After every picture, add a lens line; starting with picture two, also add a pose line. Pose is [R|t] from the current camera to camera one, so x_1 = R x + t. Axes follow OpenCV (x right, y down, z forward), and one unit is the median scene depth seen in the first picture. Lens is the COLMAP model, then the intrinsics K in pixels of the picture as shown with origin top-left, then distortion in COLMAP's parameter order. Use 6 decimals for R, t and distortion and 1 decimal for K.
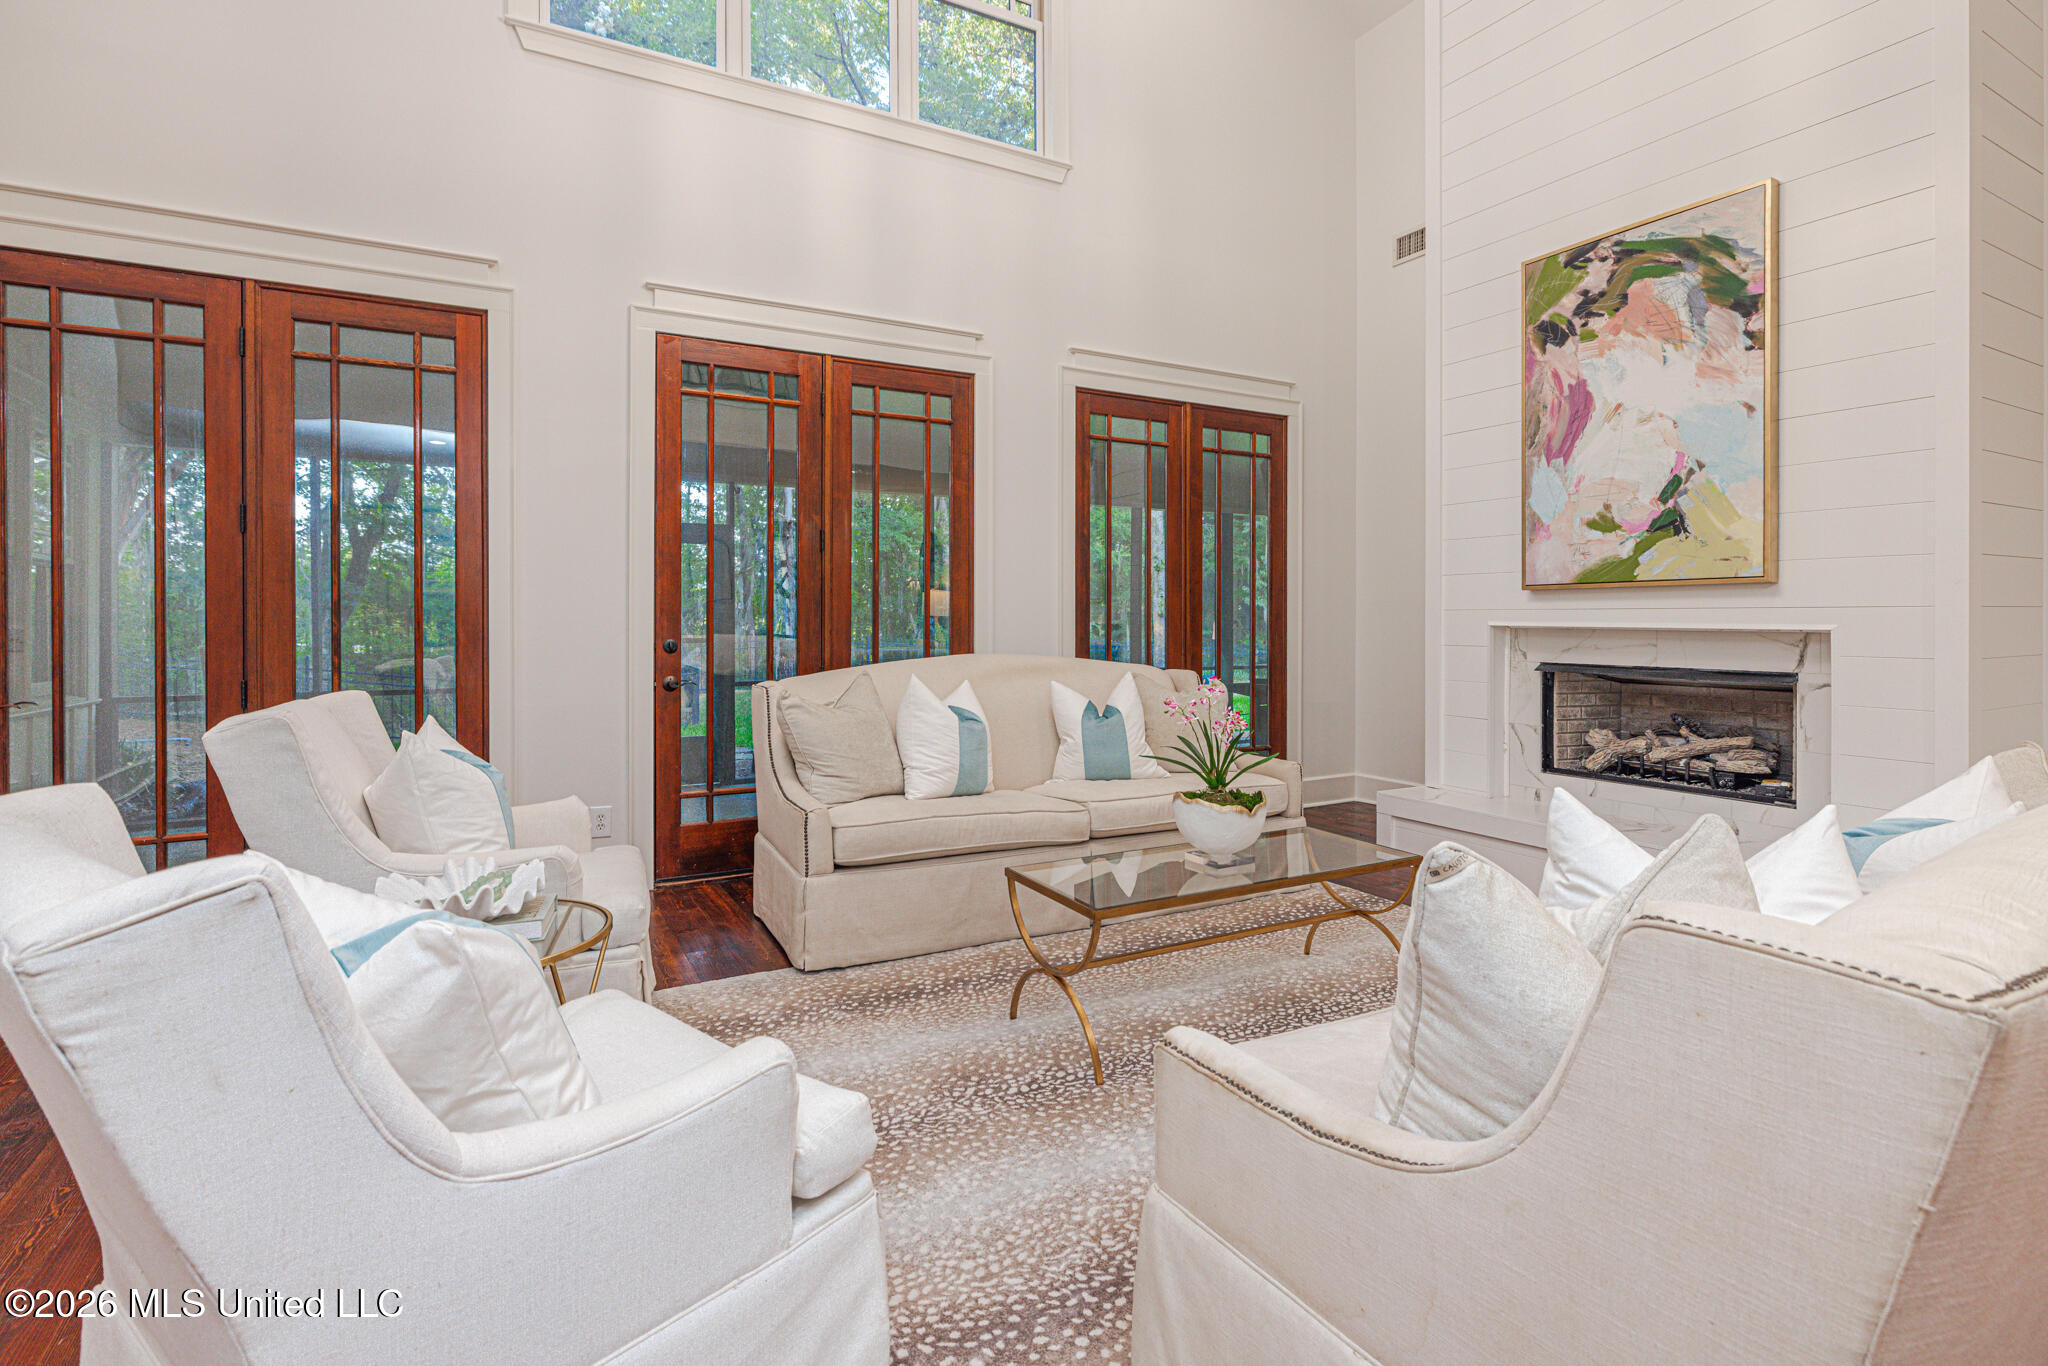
lens RADIAL K [[995.8, 0, 1030.8], [0, 995.8, 624.5], [0, 0, 1]] dist [-0.000867, -0.000201]
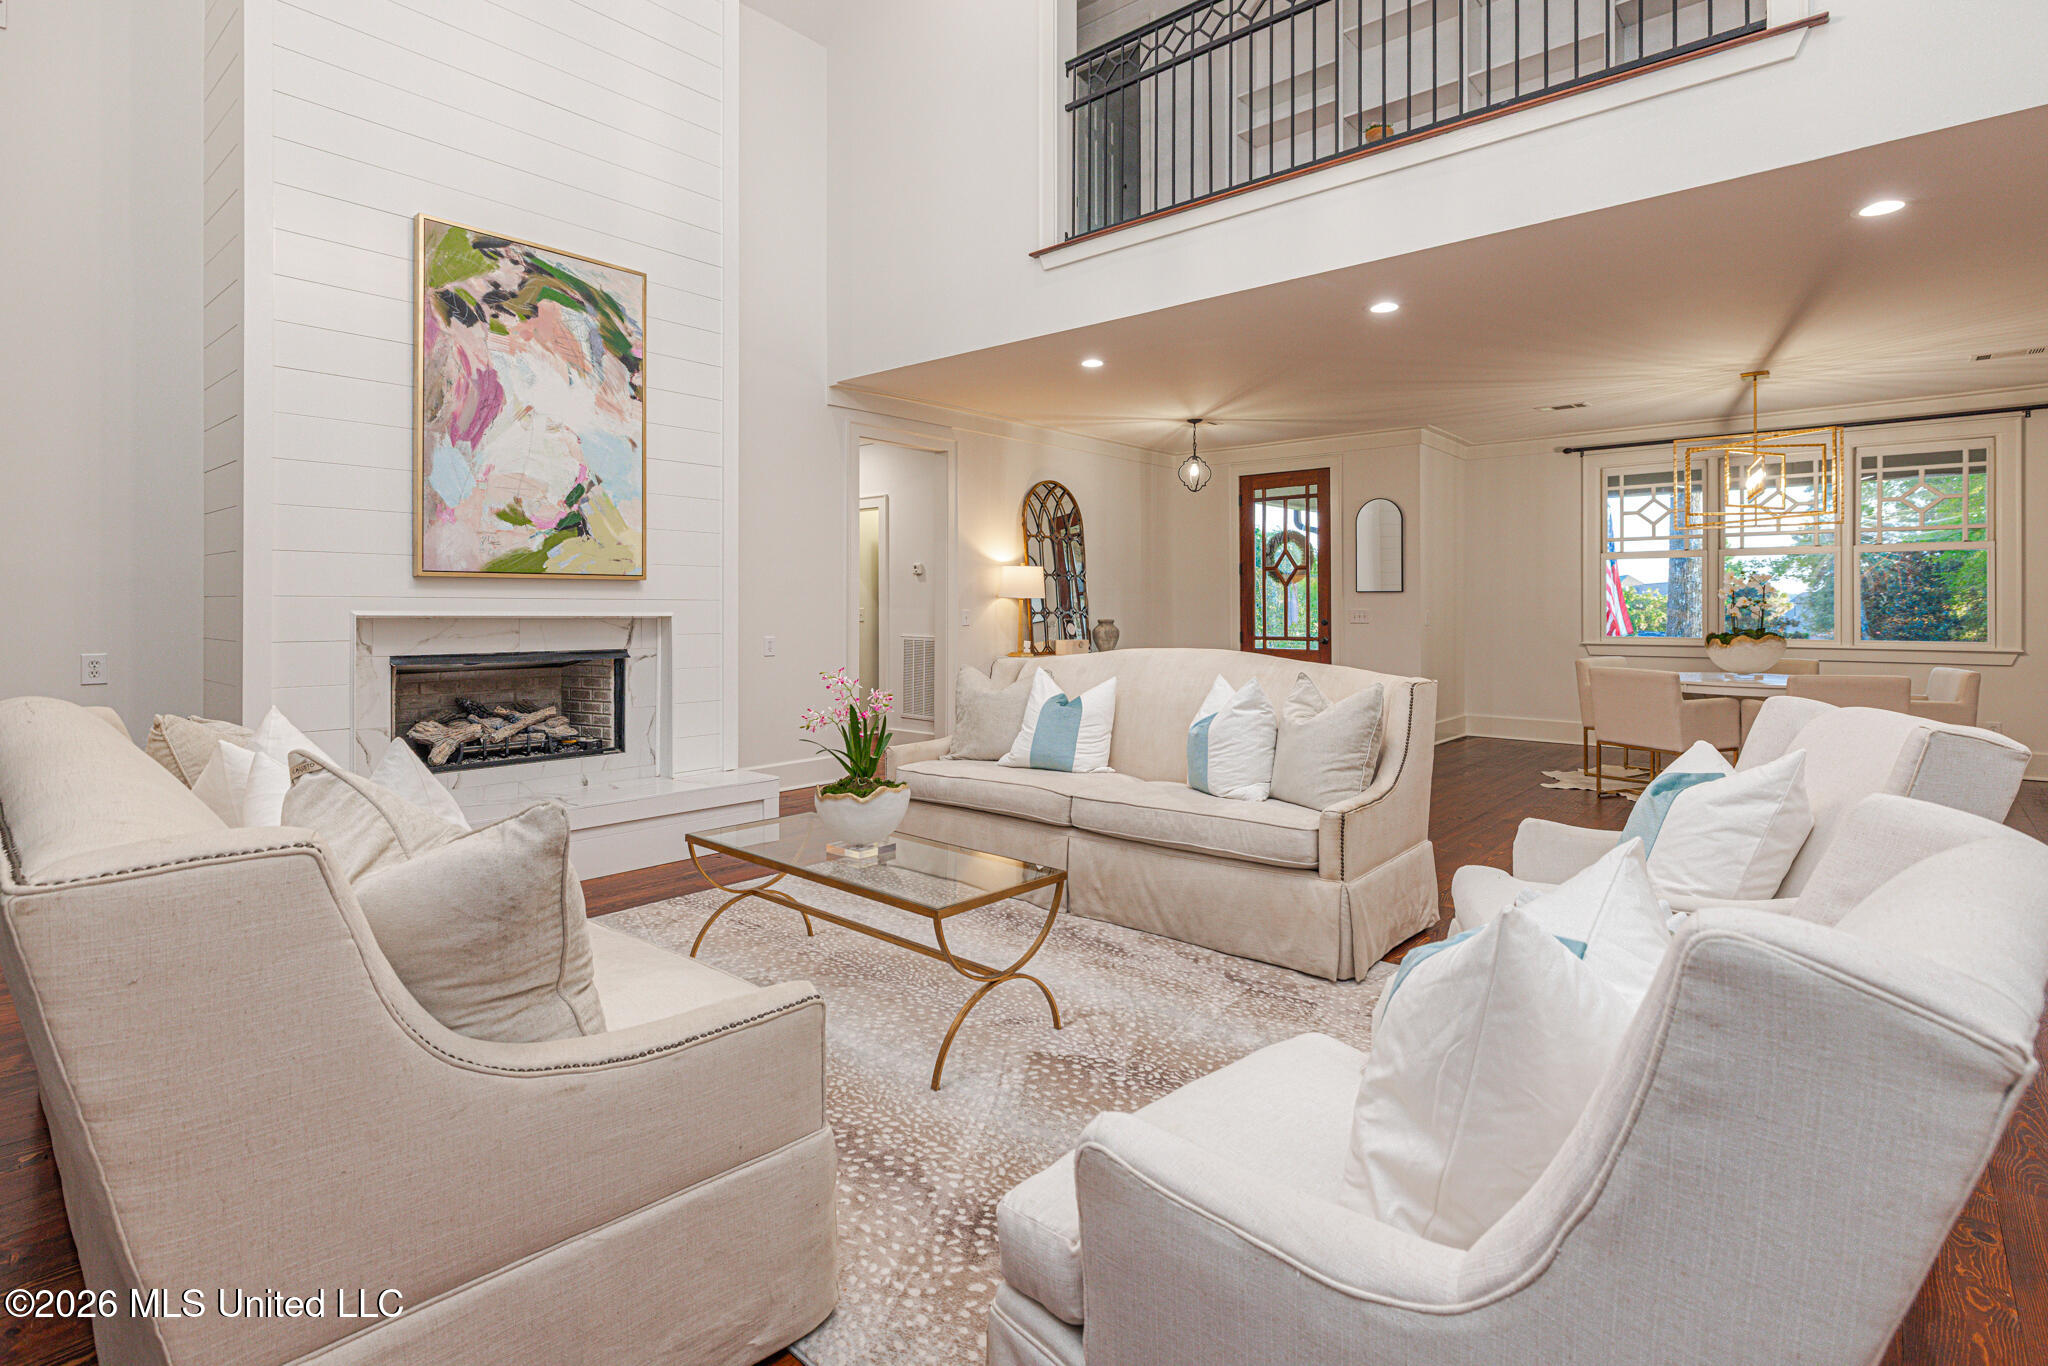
lens RADIAL K [[1005.1, 0, 1016.8], [0, 1005.1, 608.1], [0, 0, 1]] dist [-0.000444, -0.000115]
pose [[-0.335153, 0.000767, 0.942164, -0.587166], [0.003662, 0.999993, 0.000489, -0.003948], [-0.942157, 0.003614, -0.335153, 0.855412]]
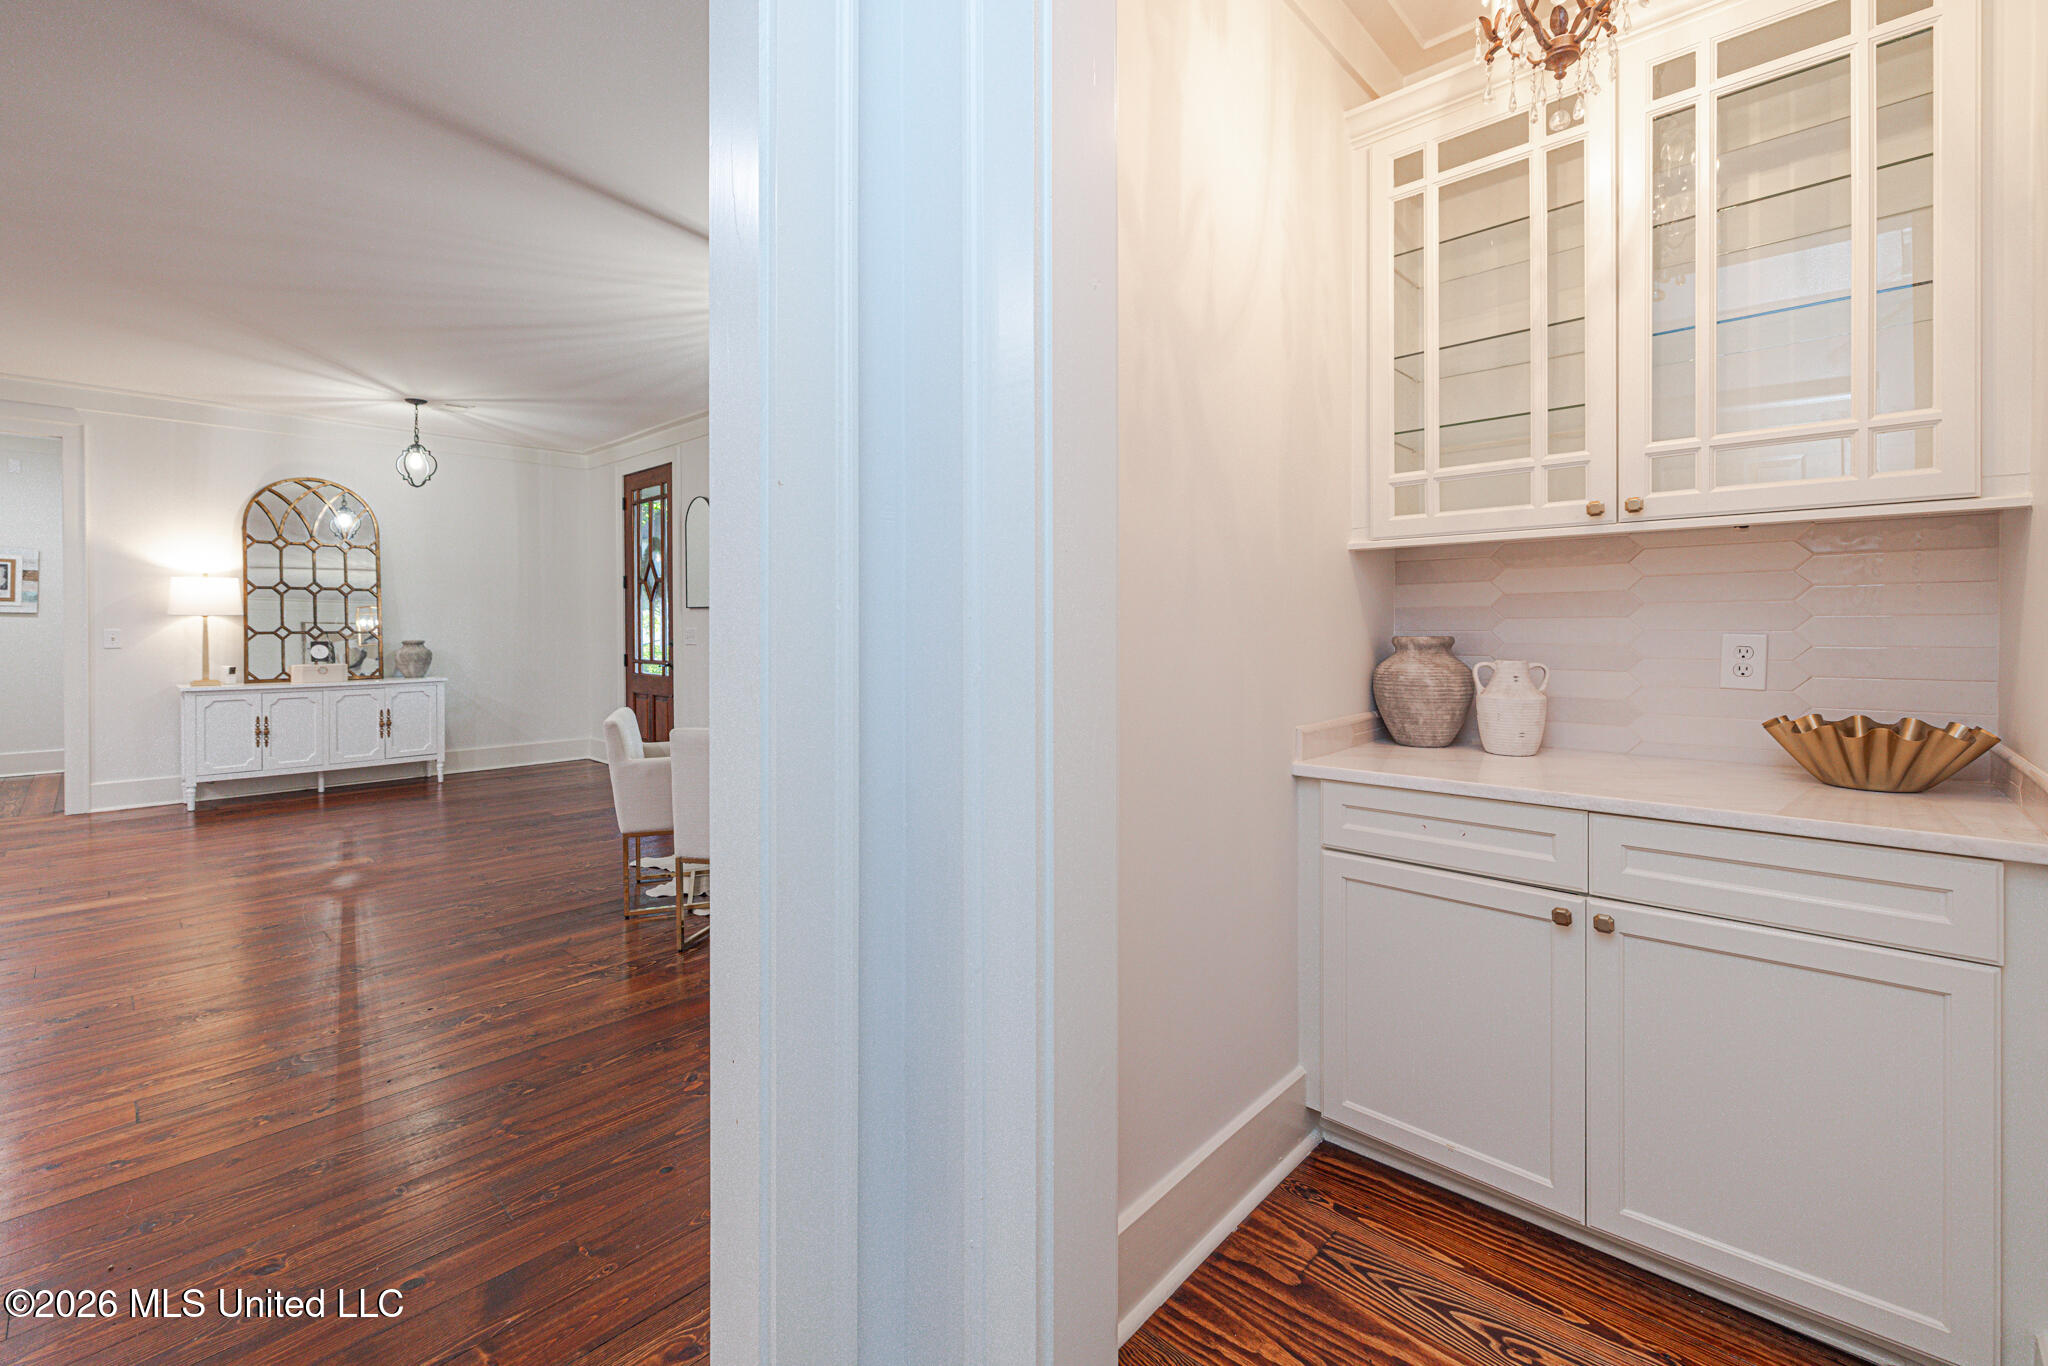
lens RADIAL K [[892.9, 0, 1030.6], [0, 892.9, 605.1], [0, 0, 1]] dist [-0.000661, -0.000306]
pose [[-0.316050, 0.016688, 0.948596, -0.537180], [0.002588, 0.999857, -0.016728, -0.011241], [-0.948739, -0.002832, -0.316048, -0.535670]]
